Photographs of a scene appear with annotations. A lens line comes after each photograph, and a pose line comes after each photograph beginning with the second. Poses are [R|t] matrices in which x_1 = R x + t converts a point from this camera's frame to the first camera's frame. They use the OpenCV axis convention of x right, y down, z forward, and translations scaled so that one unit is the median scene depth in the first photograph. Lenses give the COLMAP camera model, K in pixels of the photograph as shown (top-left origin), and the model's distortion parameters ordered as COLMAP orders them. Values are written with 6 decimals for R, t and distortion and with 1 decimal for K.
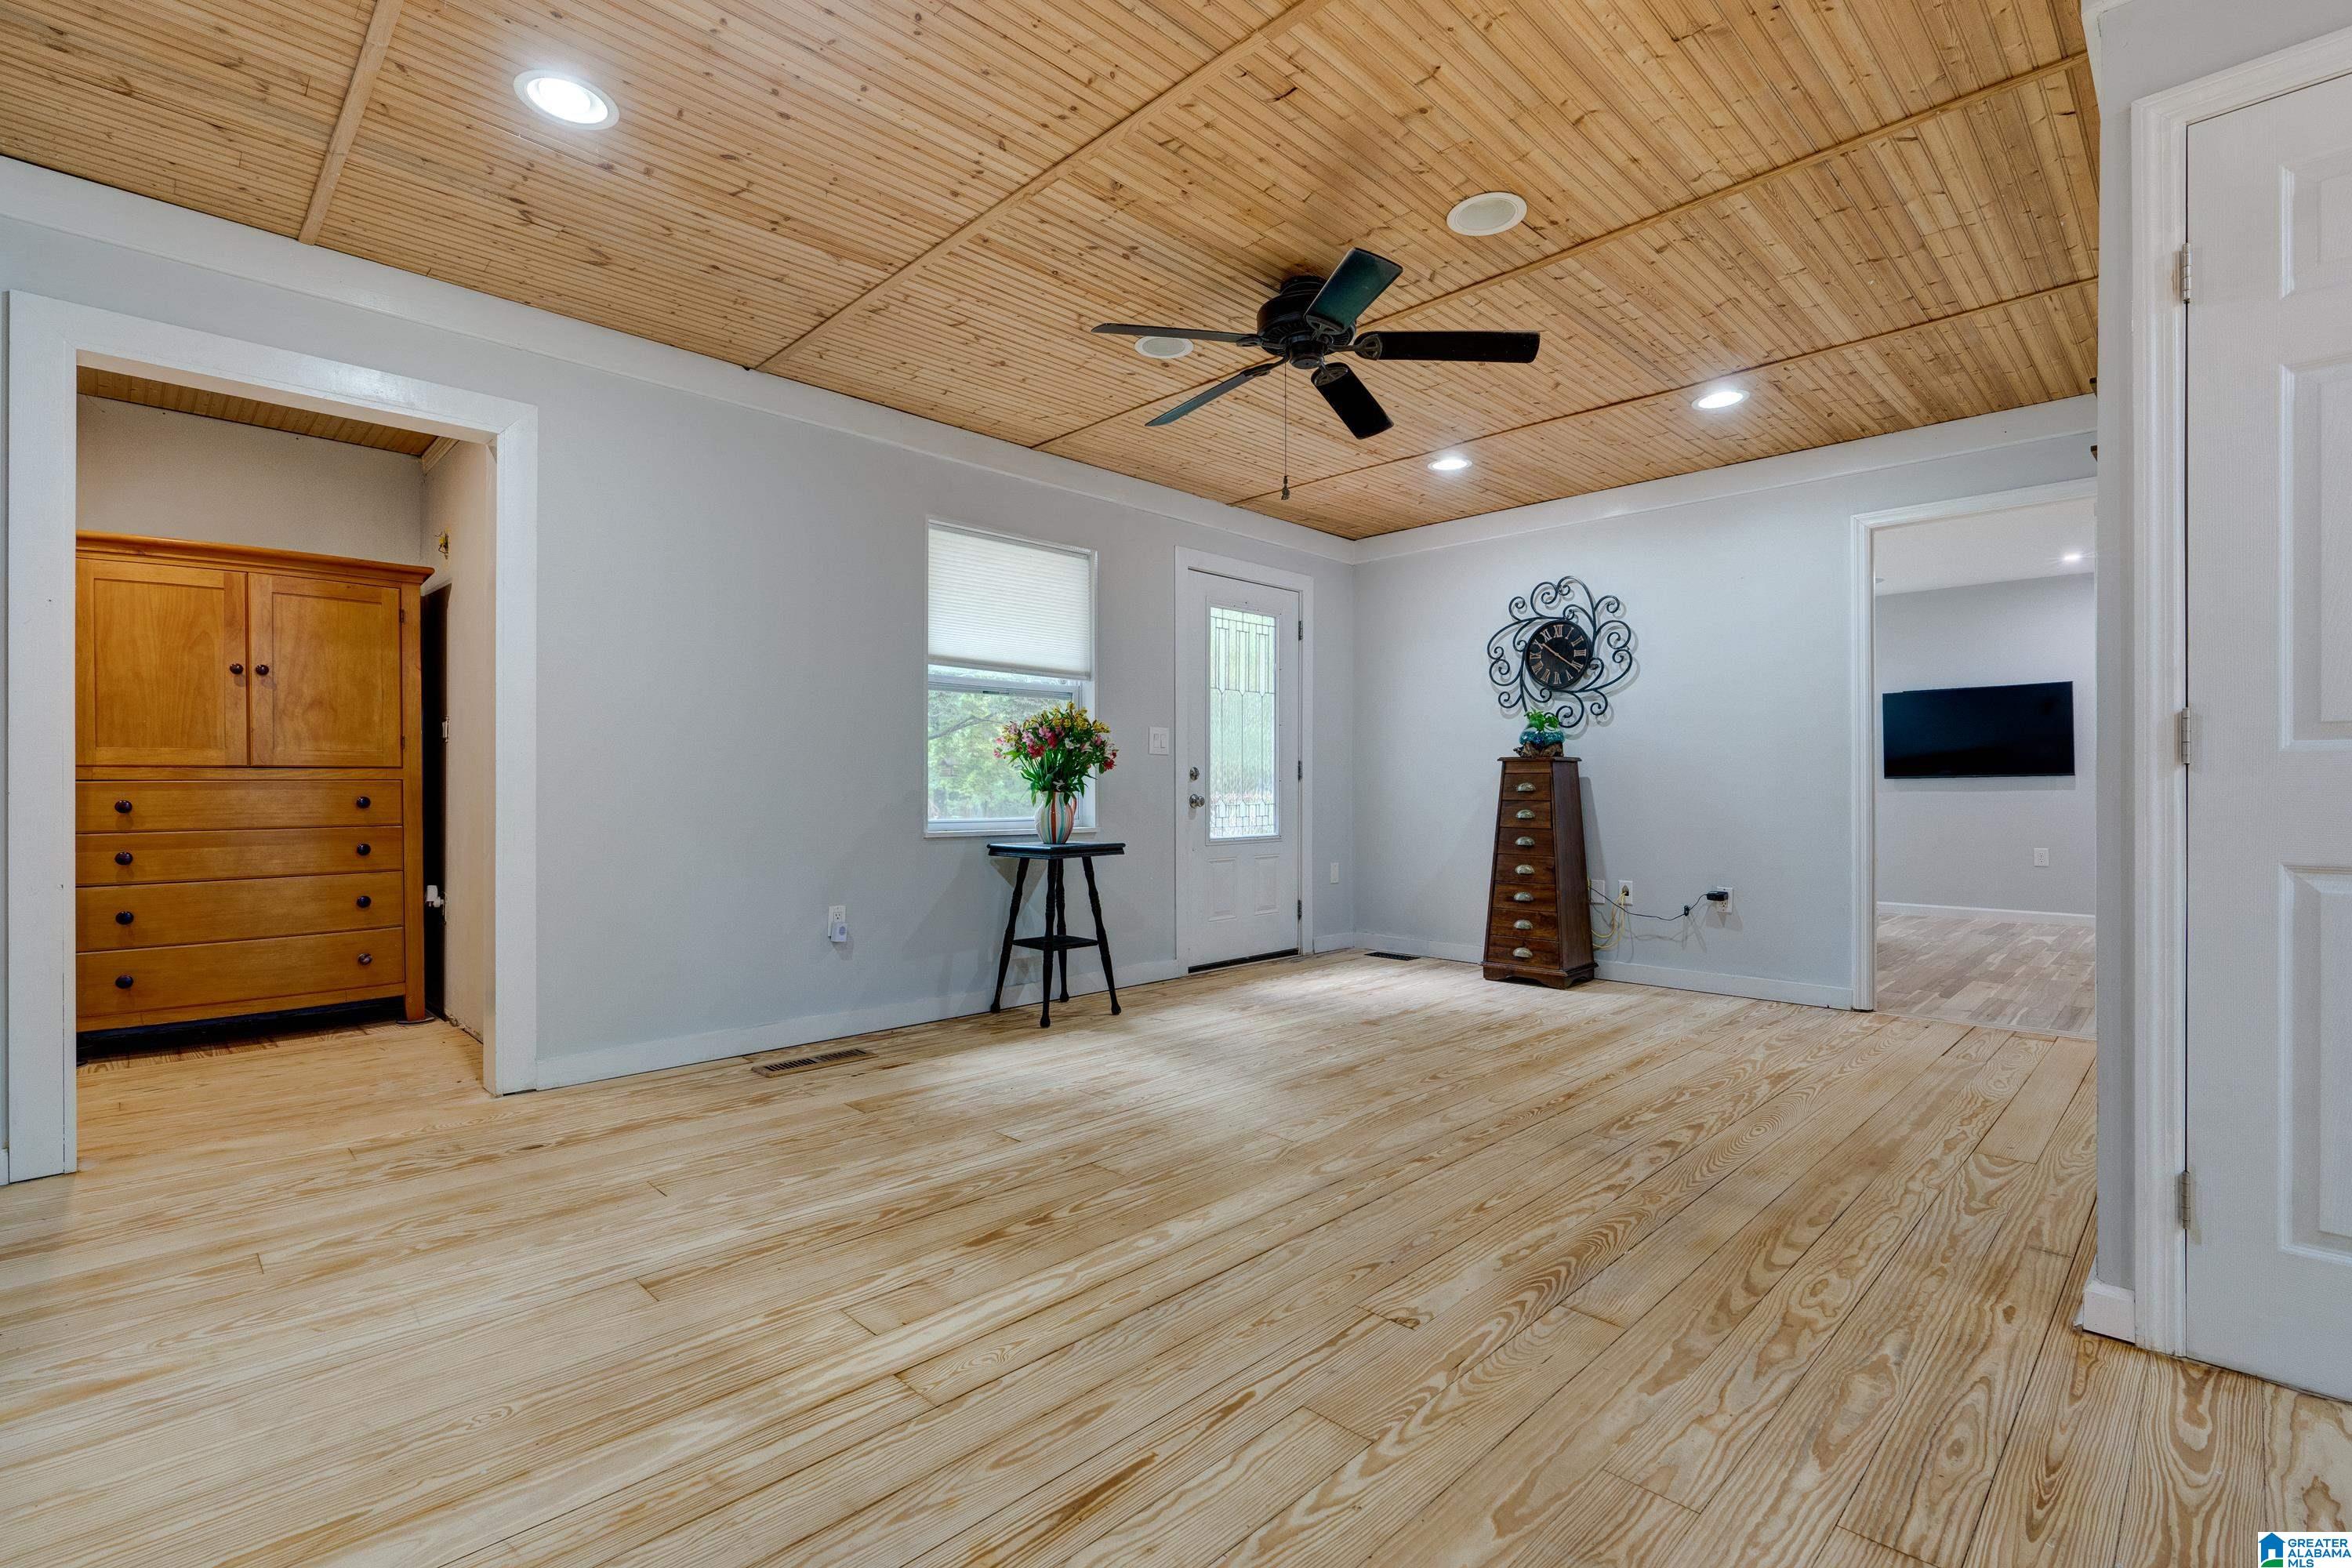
lens RADIAL K [[1073.6, 0, 1176.0], [0, 1073.6, 784.0], [0, 0, 1]] dist [-0.004171, -0.000107]
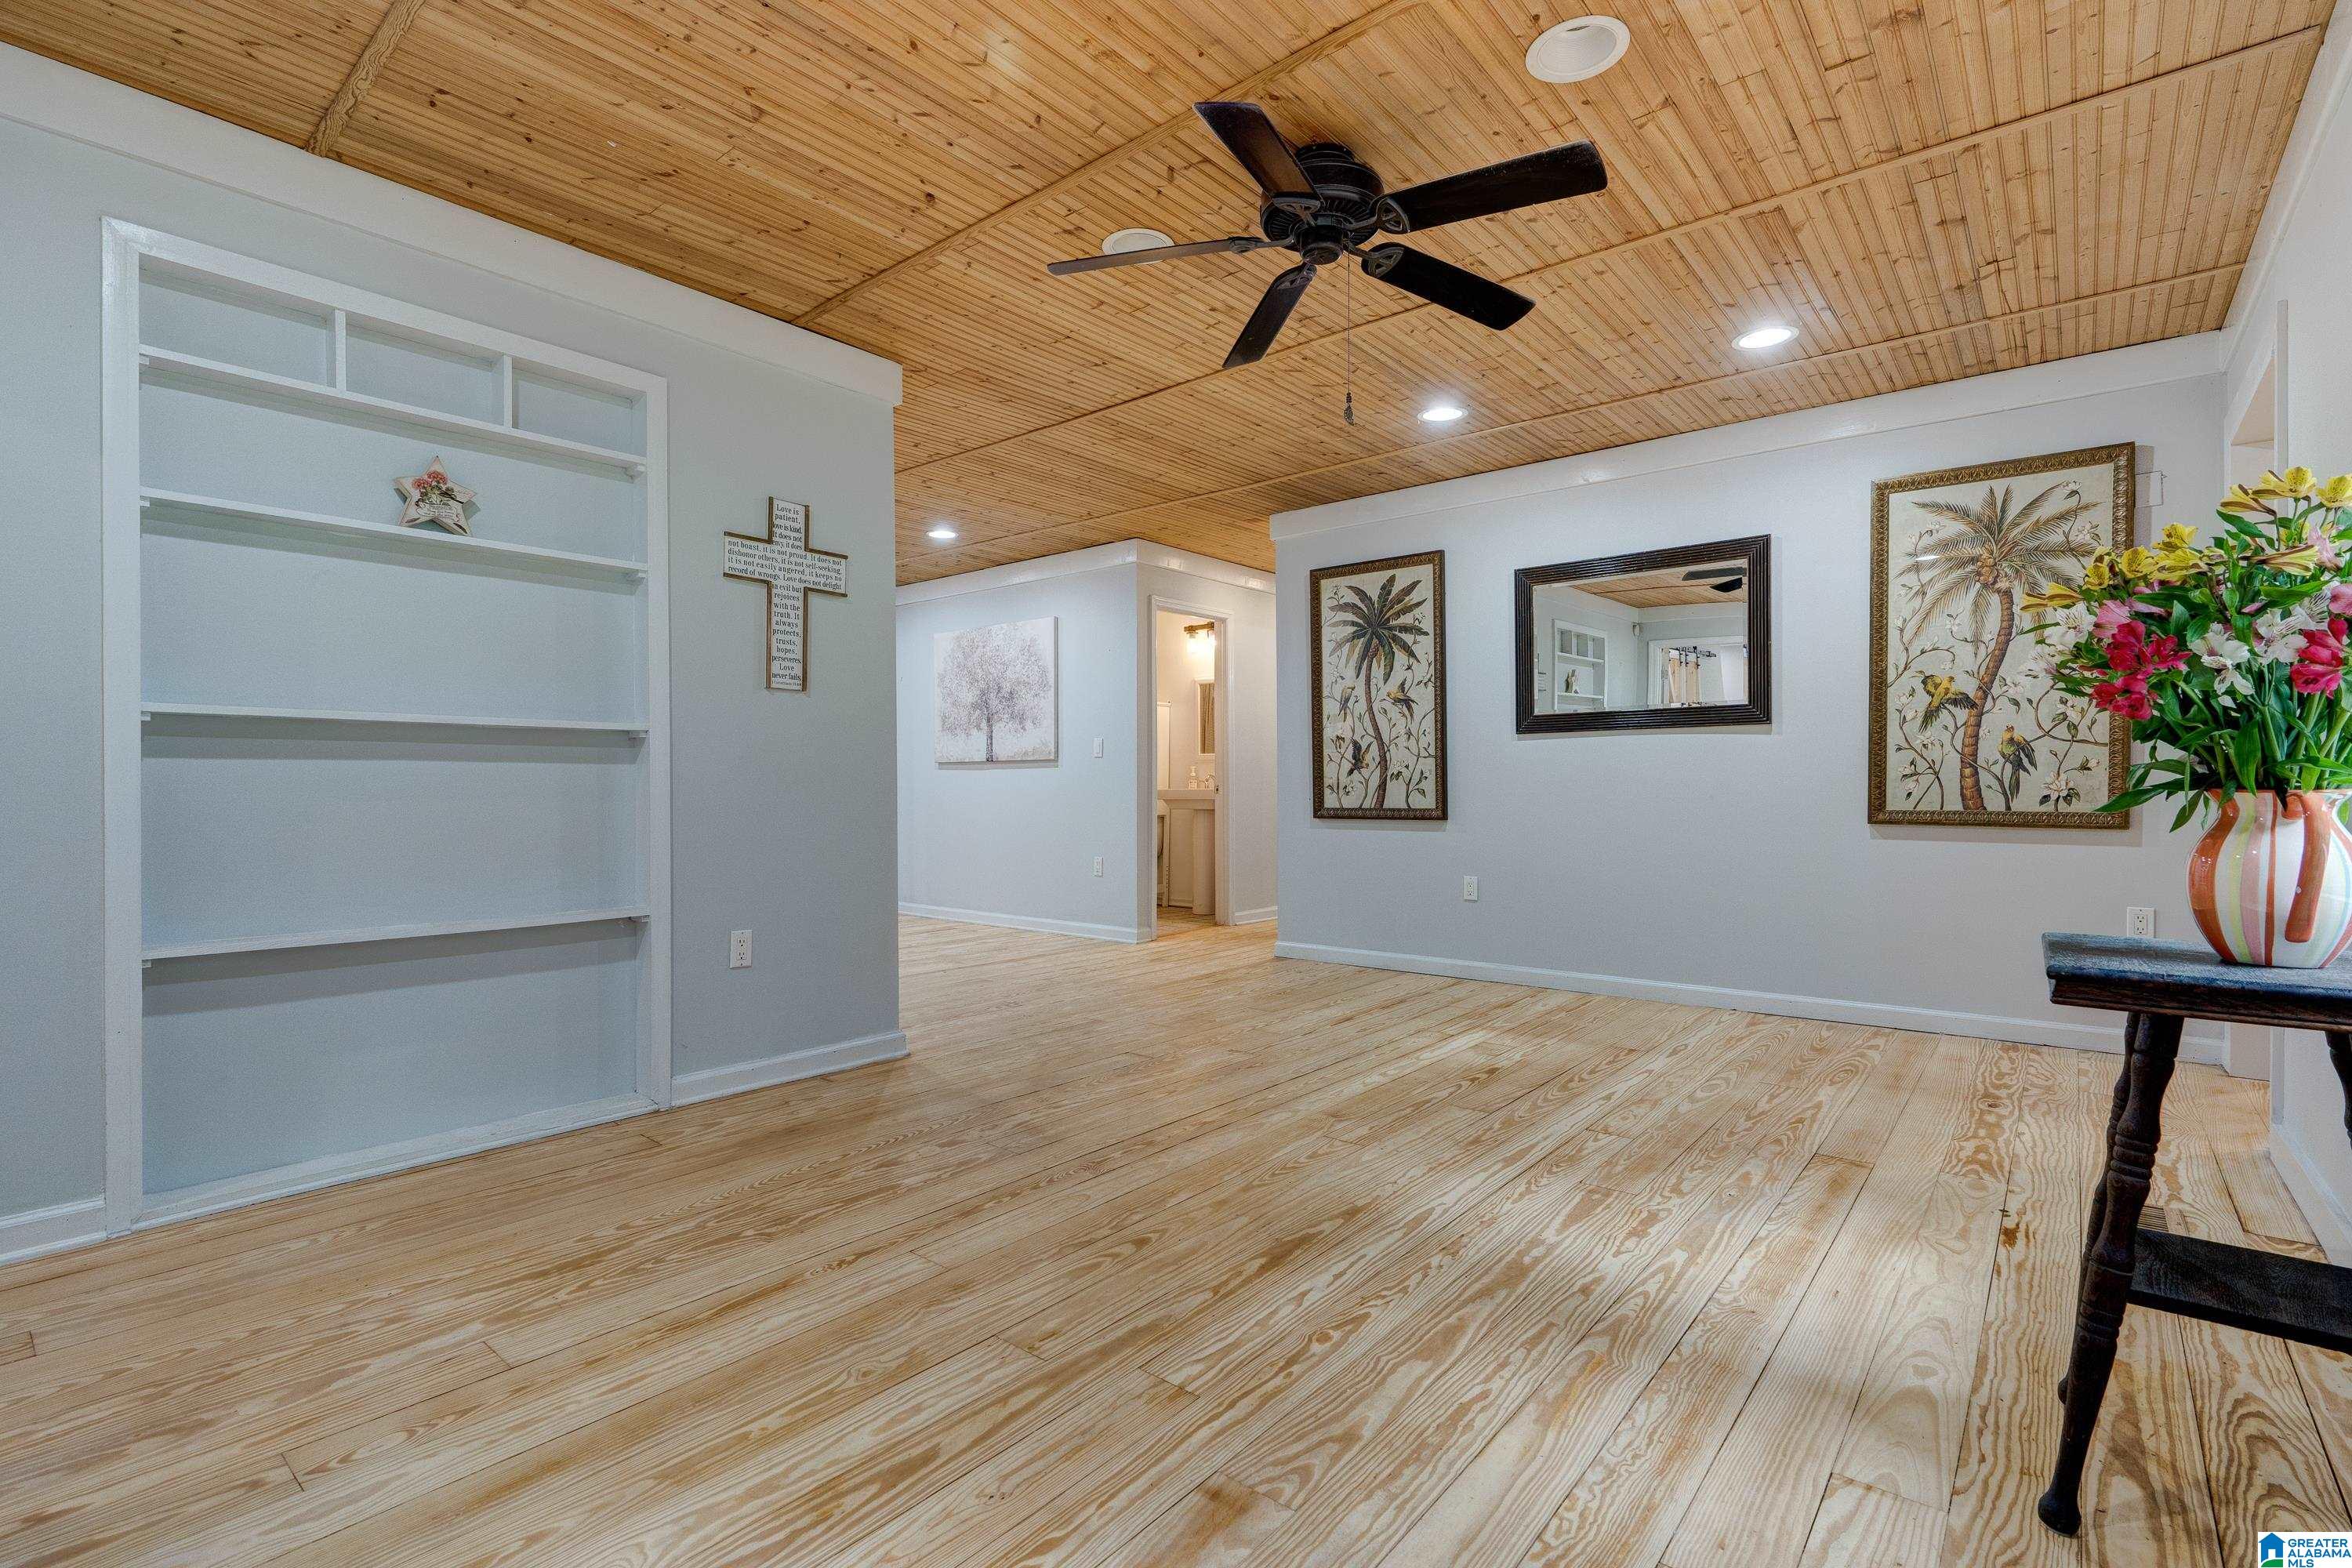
lens RADIAL K [[1073.6, 0, 1176.0], [0, 1073.6, 784.0], [0, 0, 1]] dist [-0.004171, -0.000107]
pose [[-0.995506, 0.002370, -0.094667, 0.336052], [0.003096, 0.999967, -0.007526, 0.009998], [0.094646, -0.007785, -0.995481, 1.958312]]
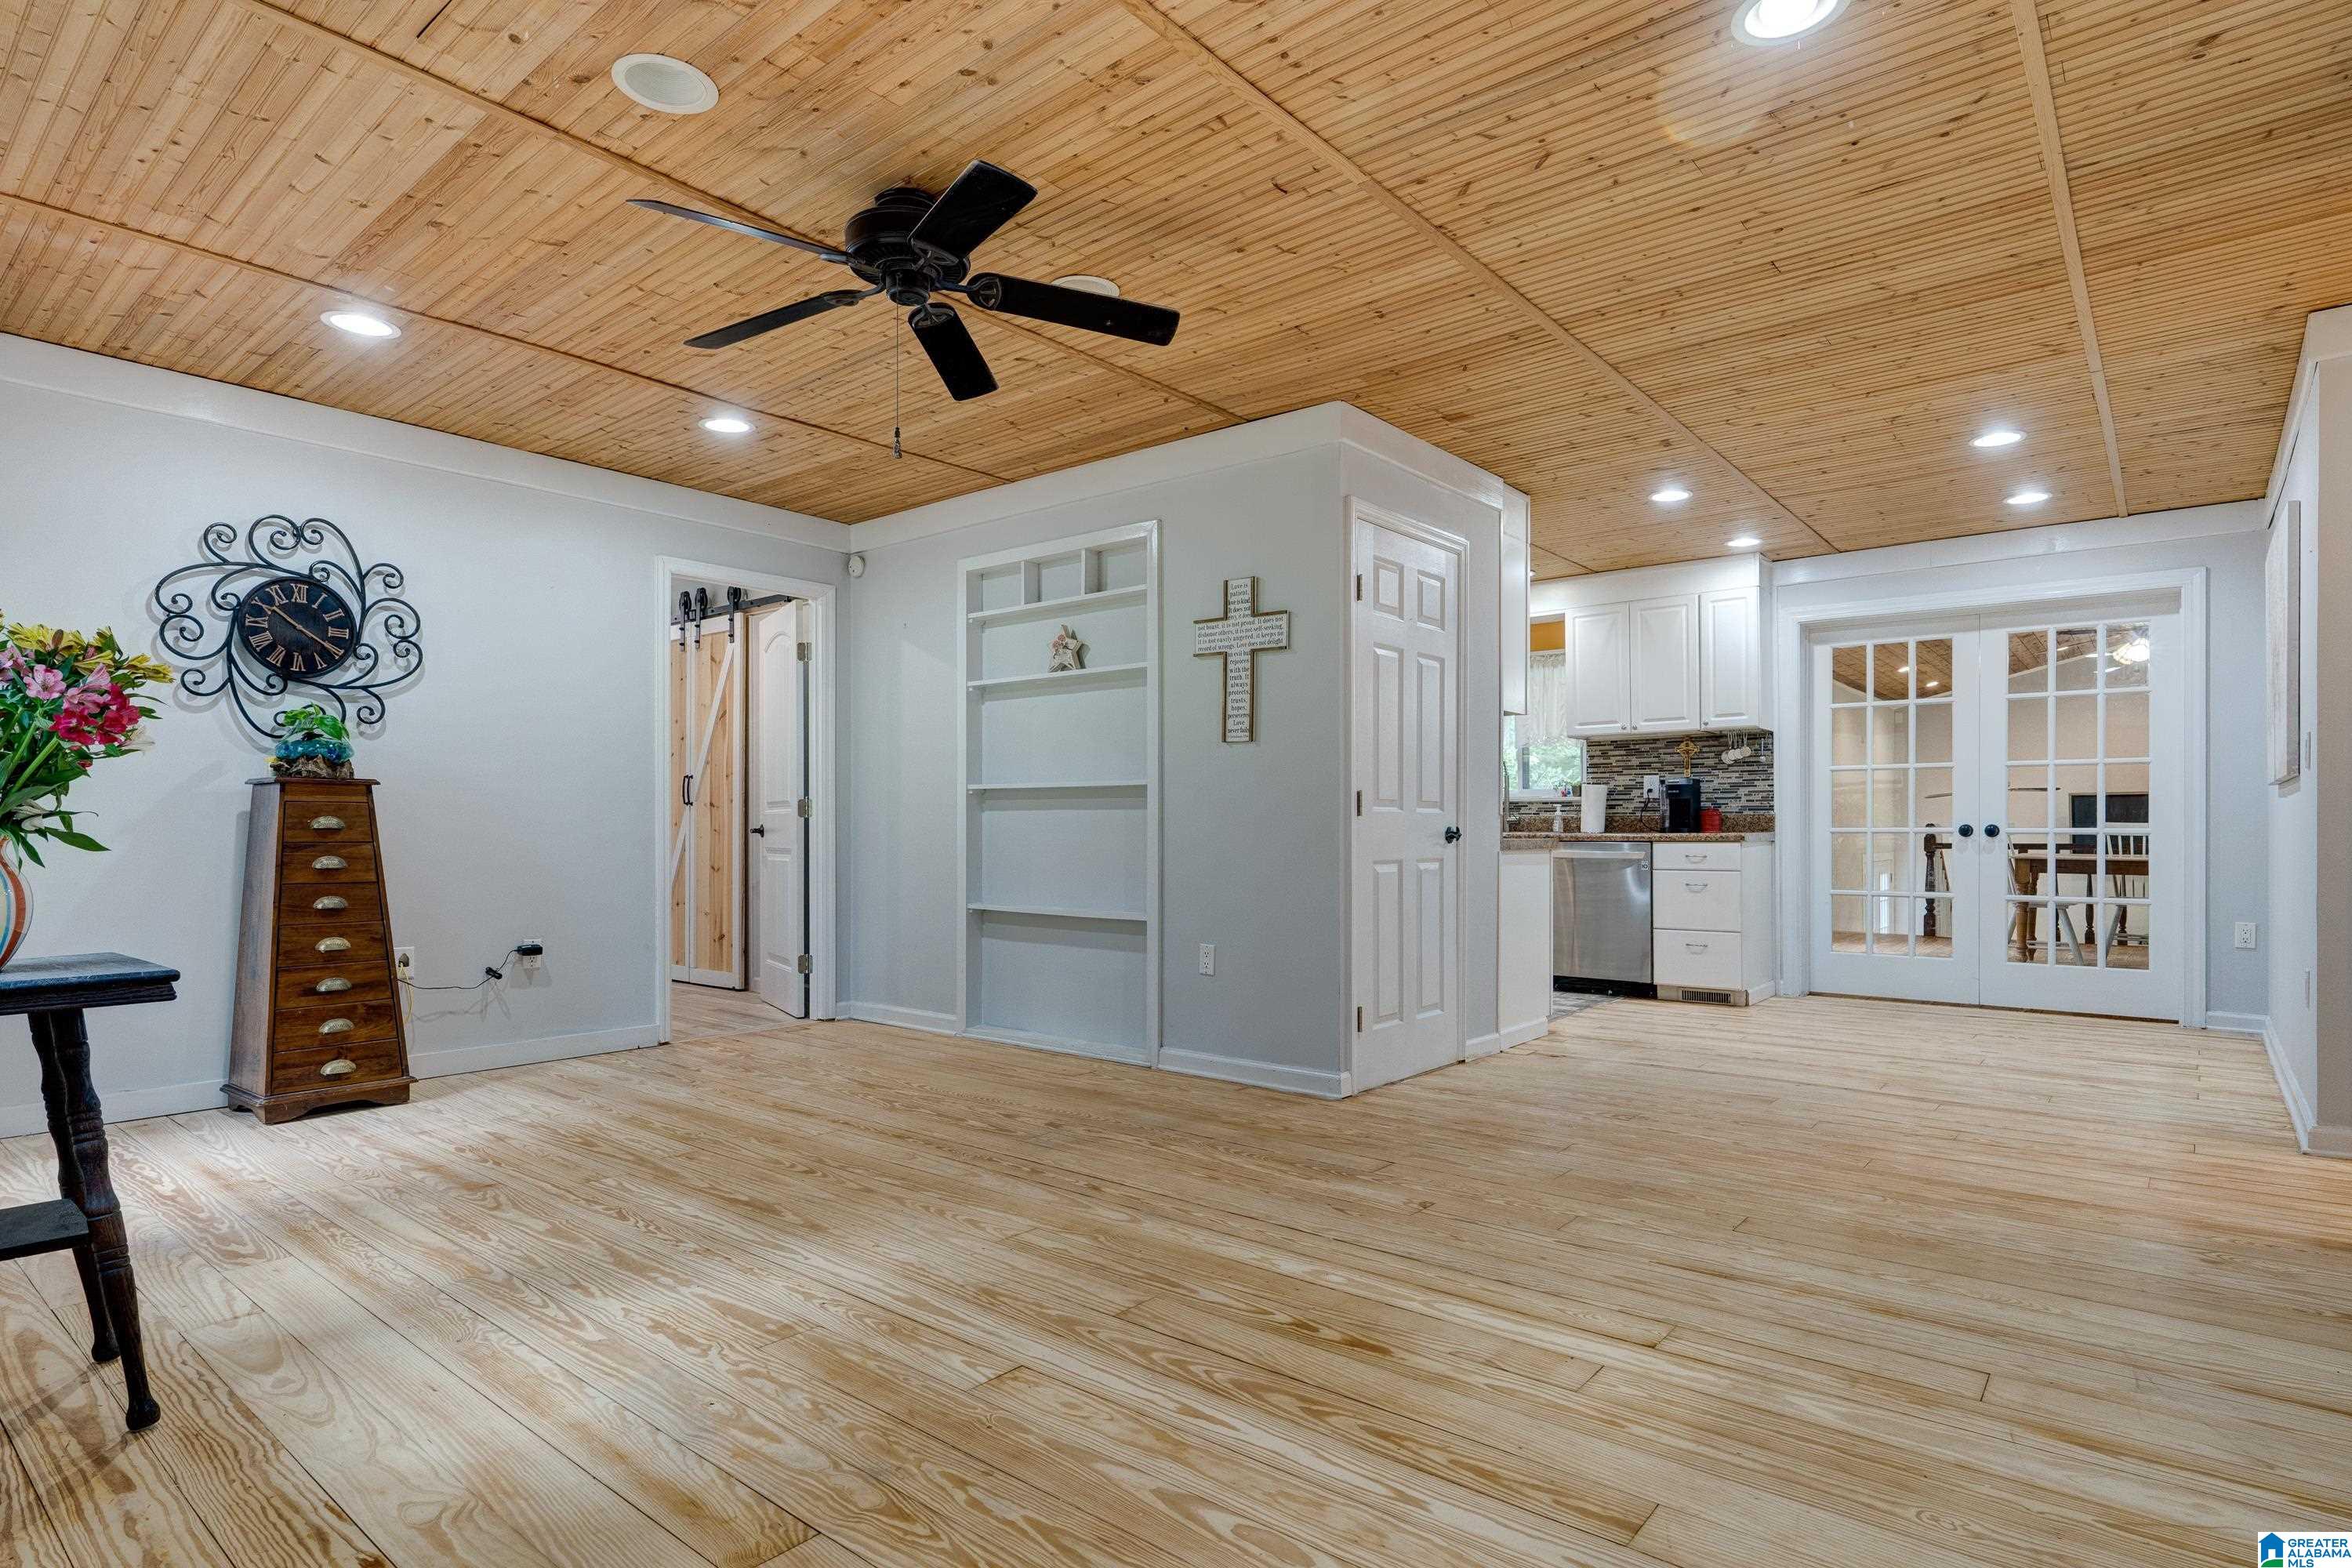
lens RADIAL K [[1230.4, 0, 1200.7], [0, 1230.4, 805.0], [0, 0, 1]] dist [-0.006628, 0.000165]
pose [[-0.110184, 0.017904, 0.993750, -0.893438], [-0.005878, 0.999809, -0.018665, 0.005627], [-0.993894, -0.007897, -0.110058, 0.964323]]
